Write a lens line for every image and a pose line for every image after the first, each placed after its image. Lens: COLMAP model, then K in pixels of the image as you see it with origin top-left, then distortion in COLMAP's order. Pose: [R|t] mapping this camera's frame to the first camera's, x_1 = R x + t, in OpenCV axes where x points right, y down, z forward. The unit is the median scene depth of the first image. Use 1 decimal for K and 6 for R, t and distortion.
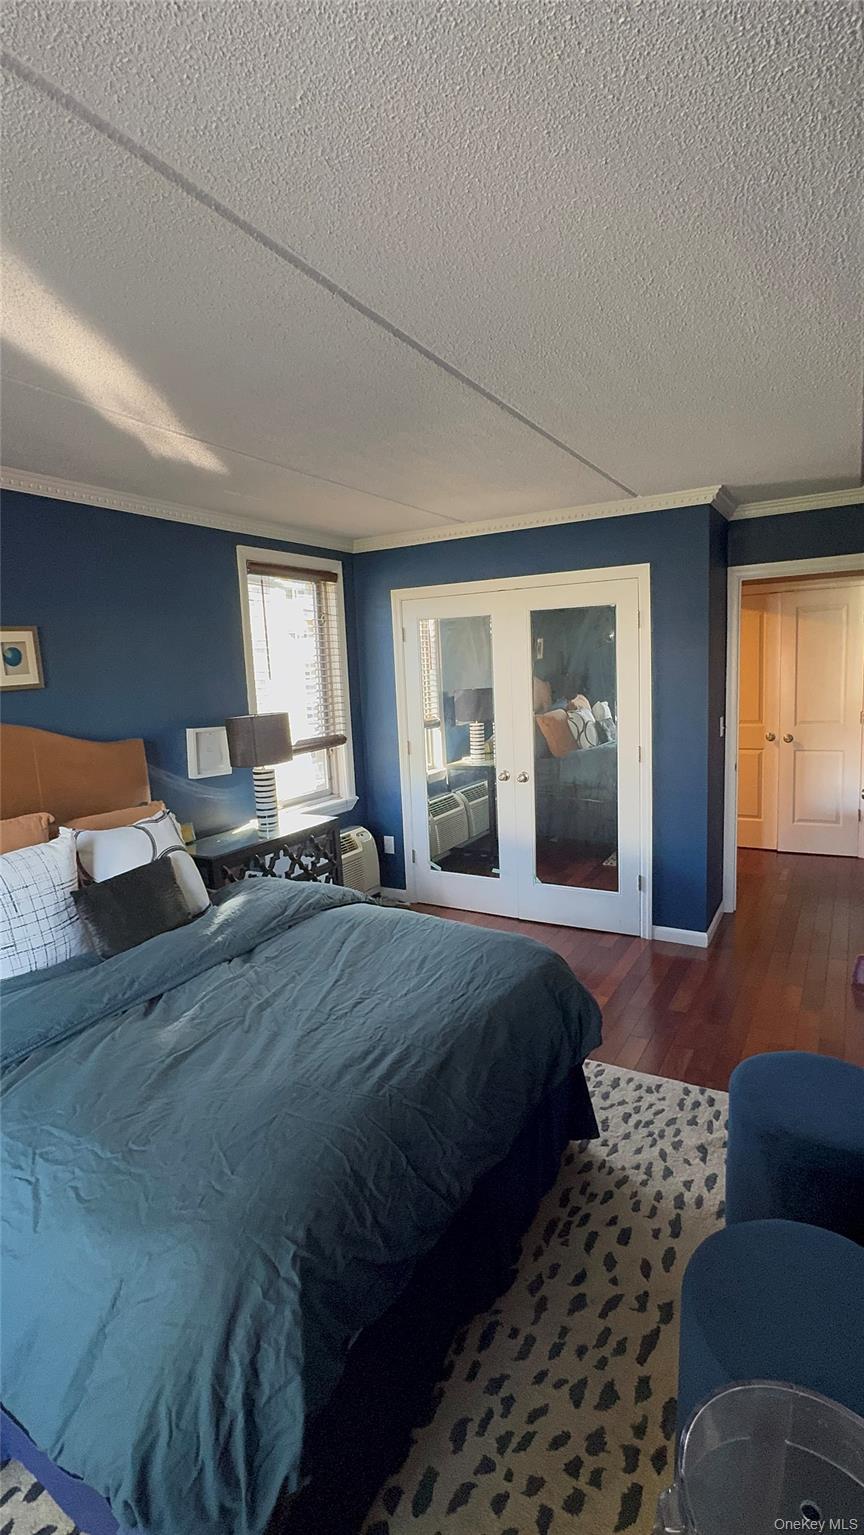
lens RADIAL K [[721.2, 0, 432.0], [0, 721.2, 767.5], [0, 0, 1]] dist [0.019652, 0.000172]
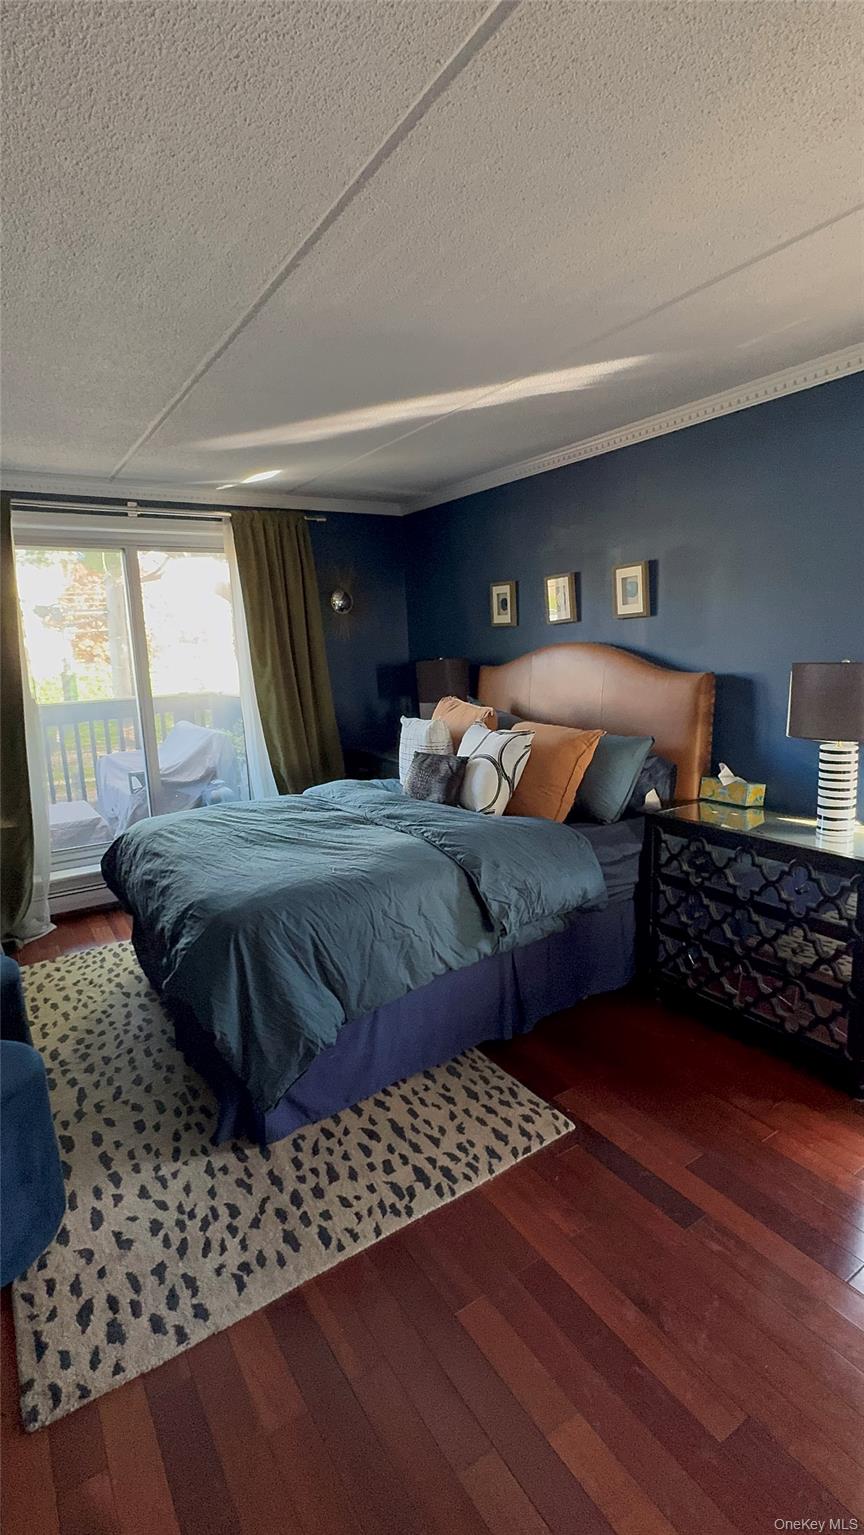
lens RADIAL K [[721.2, 0, 432.0], [0, 721.2, 767.5], [0, 0, 1]] dist [0.019652, 0.000172]
pose [[-0.458428, 0.196456, -0.866746, 0.829540], [-0.058338, 0.966507, 0.249923, -0.193281], [0.886815, 0.165136, -0.431613, 1.602971]]
